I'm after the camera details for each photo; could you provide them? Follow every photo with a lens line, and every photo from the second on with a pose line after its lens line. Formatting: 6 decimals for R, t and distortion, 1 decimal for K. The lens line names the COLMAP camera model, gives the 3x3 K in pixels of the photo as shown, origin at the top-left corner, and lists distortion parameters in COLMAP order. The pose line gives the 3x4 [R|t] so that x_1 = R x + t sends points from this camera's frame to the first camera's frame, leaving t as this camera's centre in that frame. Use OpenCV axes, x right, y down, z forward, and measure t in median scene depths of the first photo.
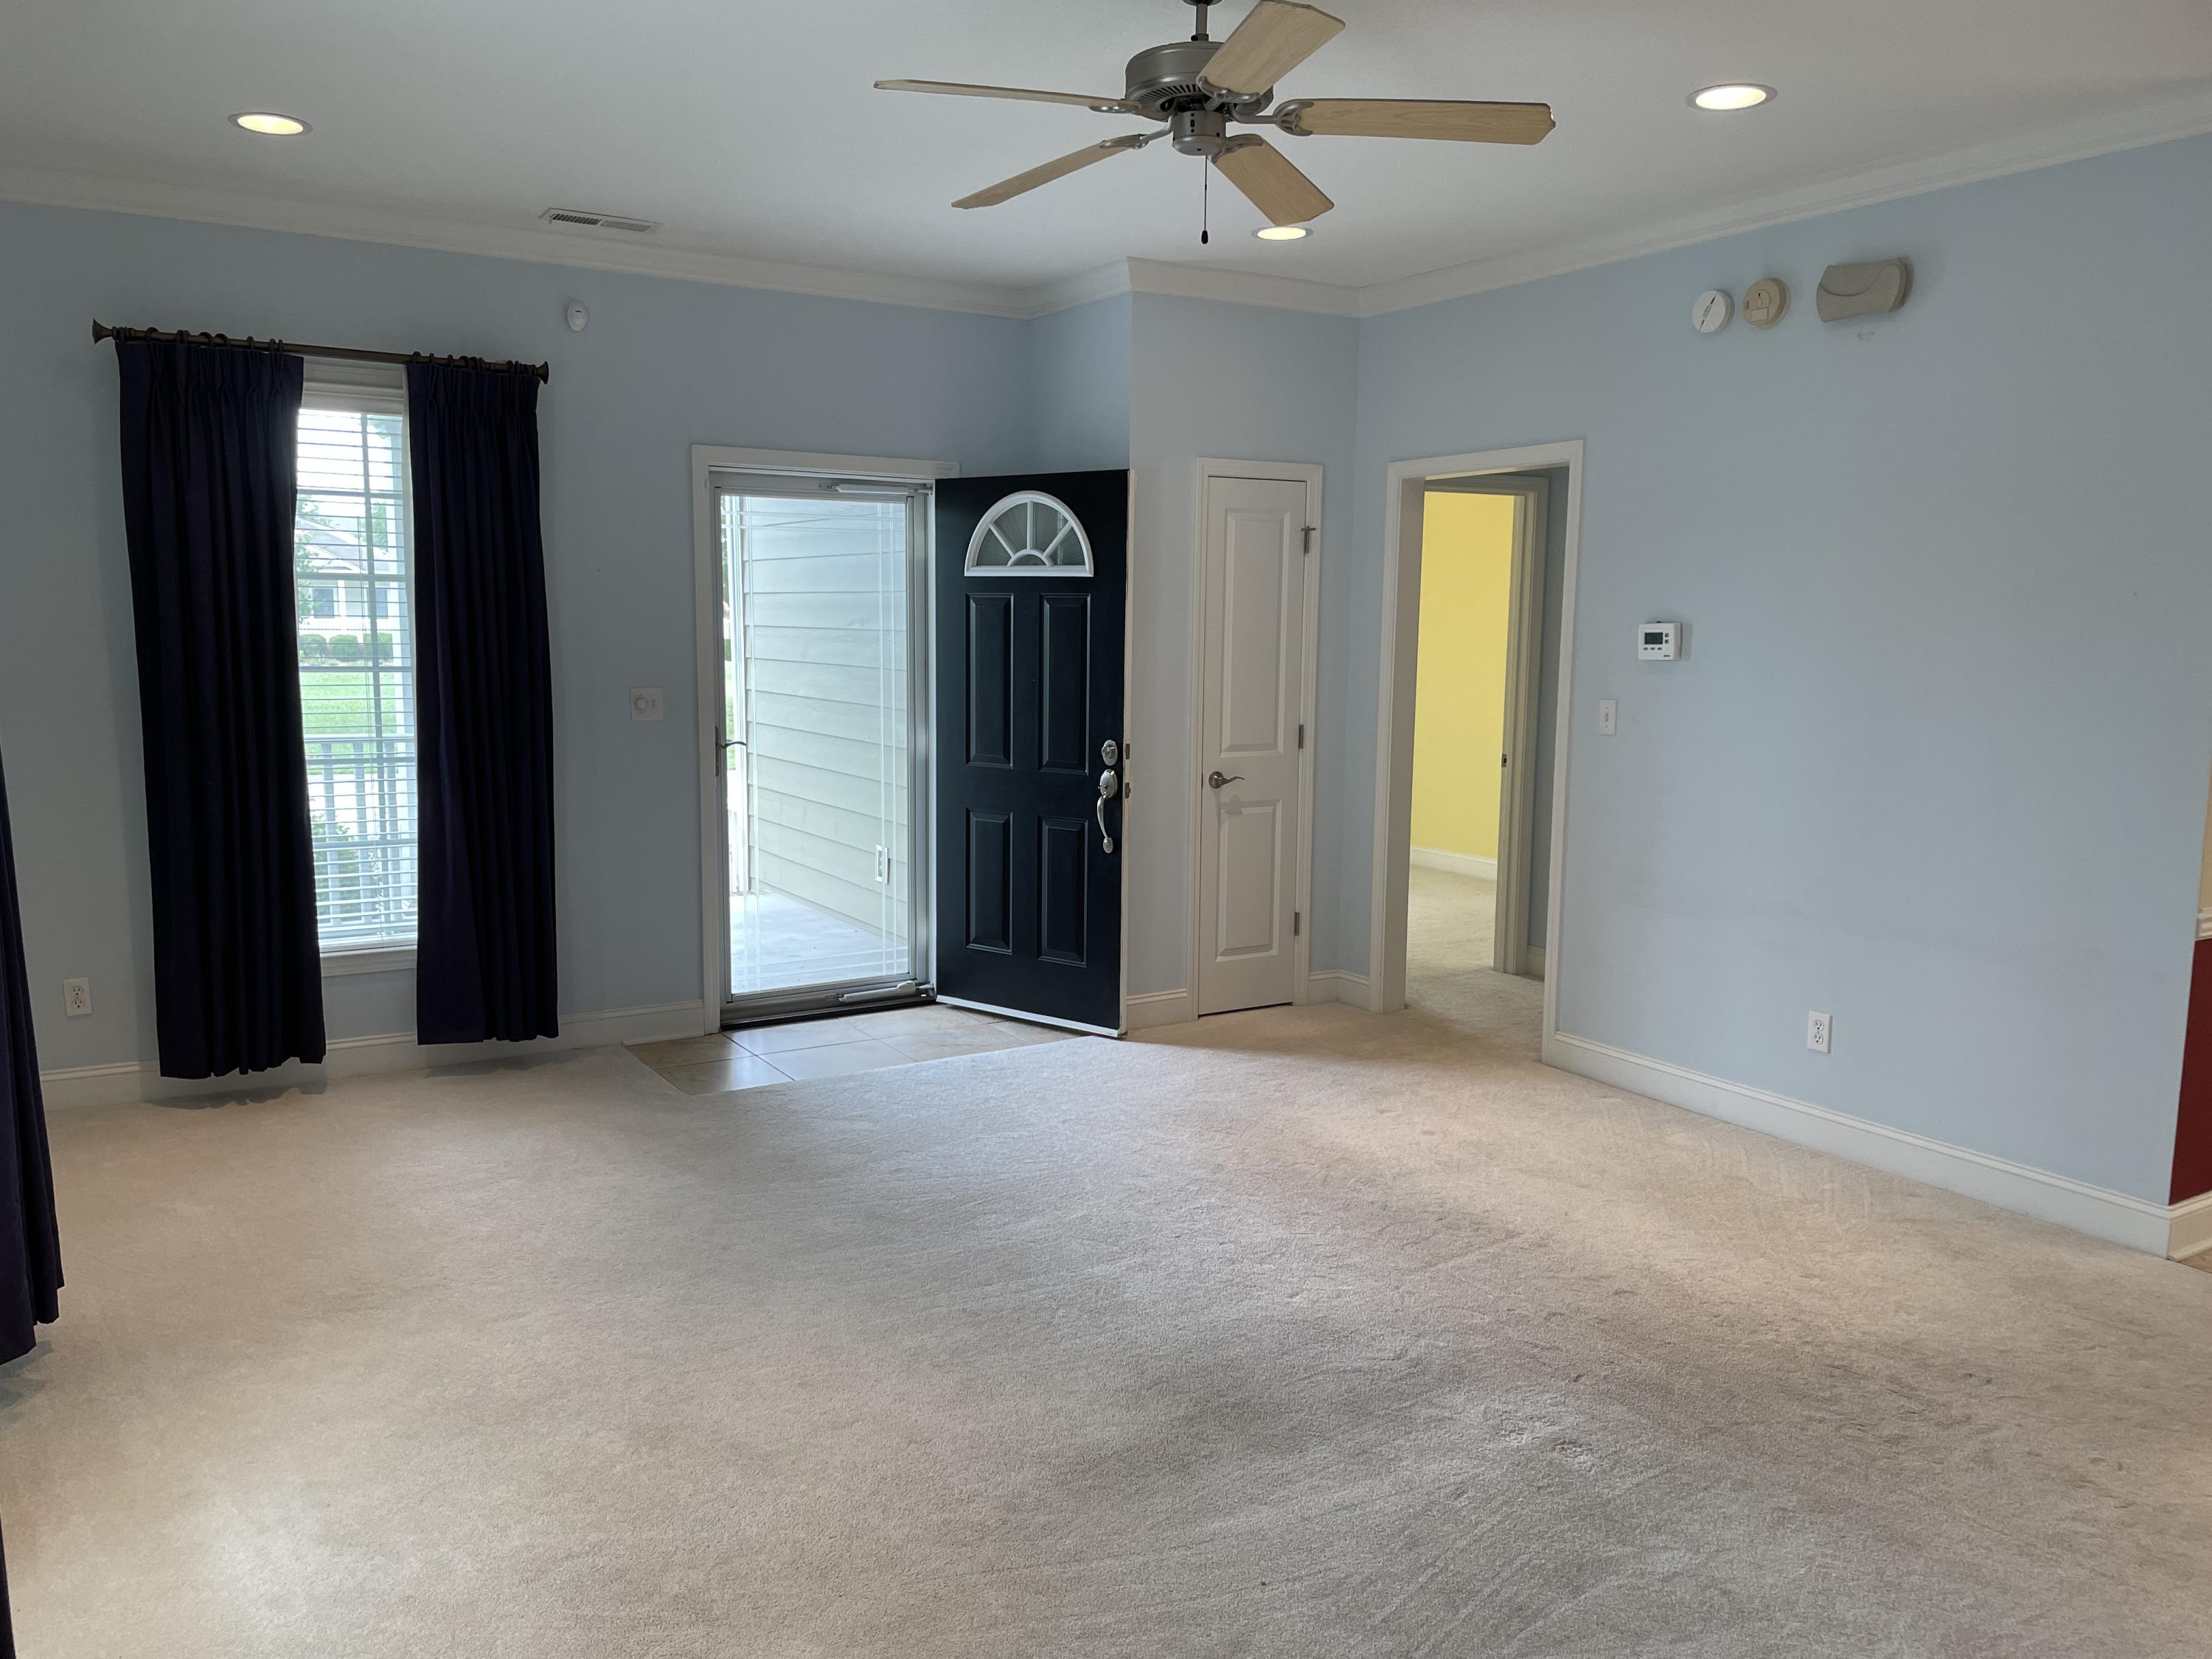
lens RADIAL K [[1670.1, 0, 1106.0], [0, 1670.1, 829.5], [0, 0, 1]] dist [0.011924, 0.001224]
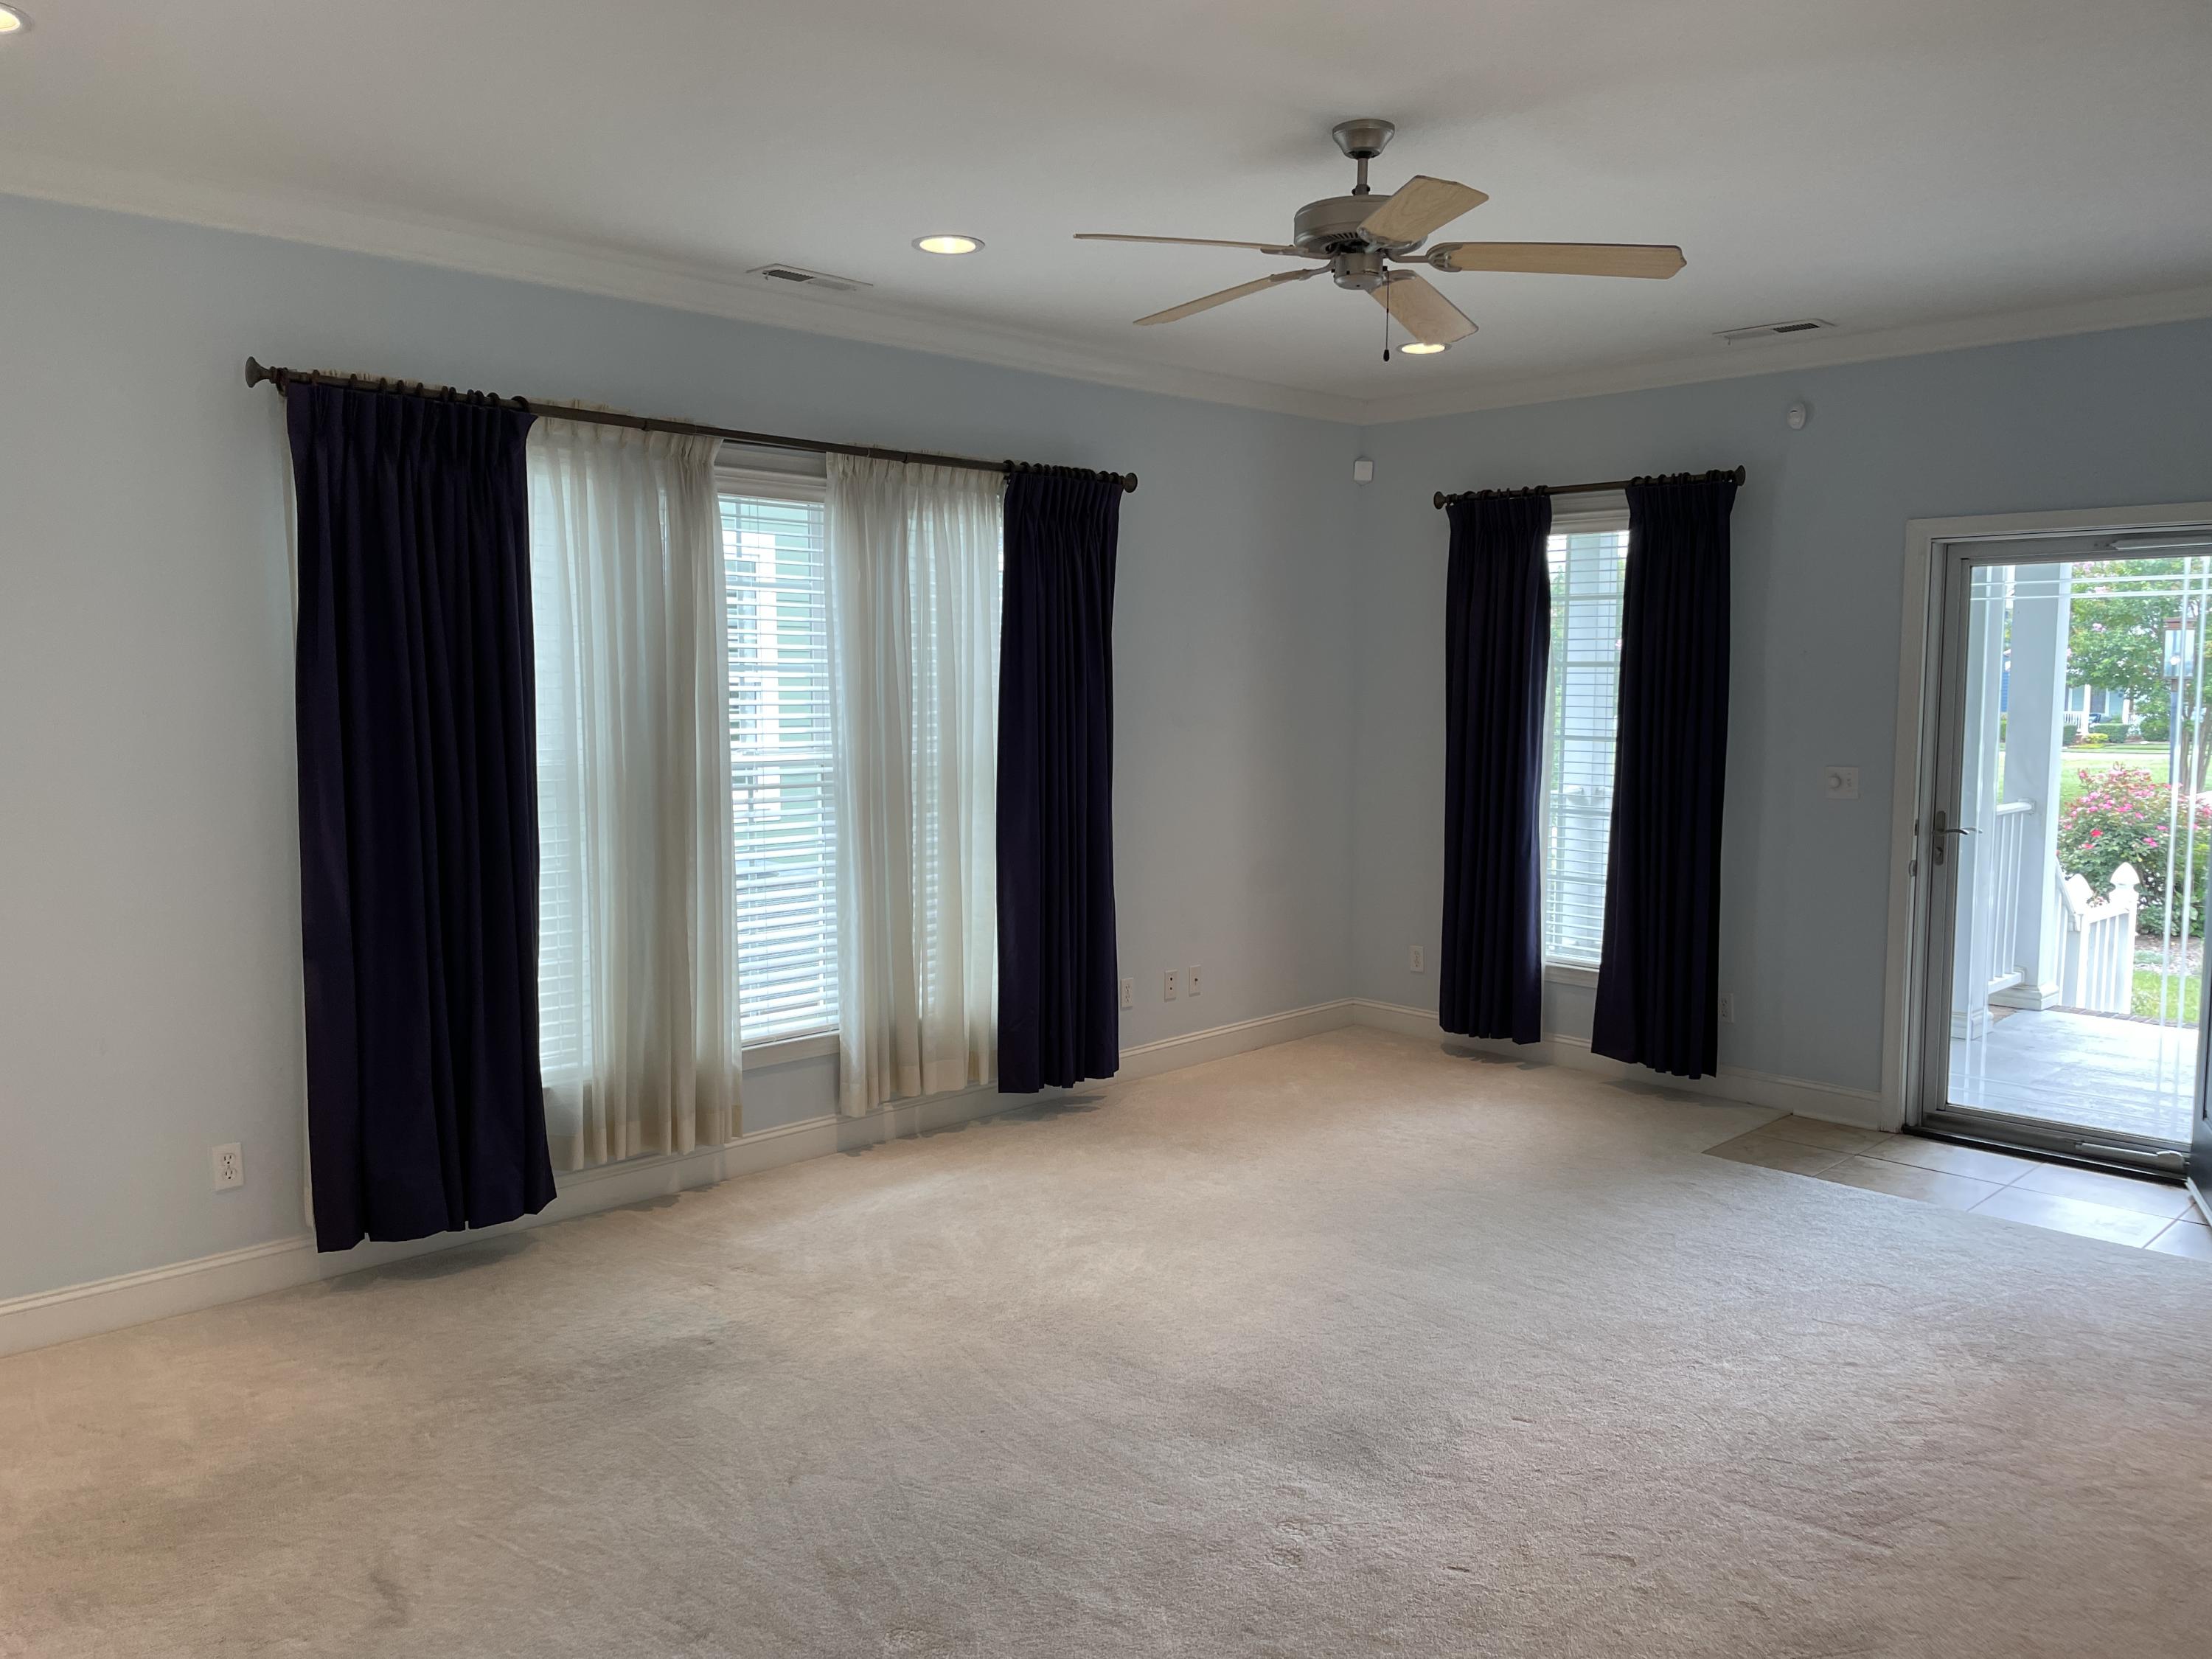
lens RADIAL K [[1662.1, 0, 1088.3], [0, 1662.1, 793.7], [0, 0, 1]] dist [0.007323, -0.001588]
pose [[0.218680, 0.049697, -0.974530, 0.658805], [-0.130143, 0.991265, 0.021347, -0.032976], [0.967079, 0.122160, 0.223238, 0.370890]]
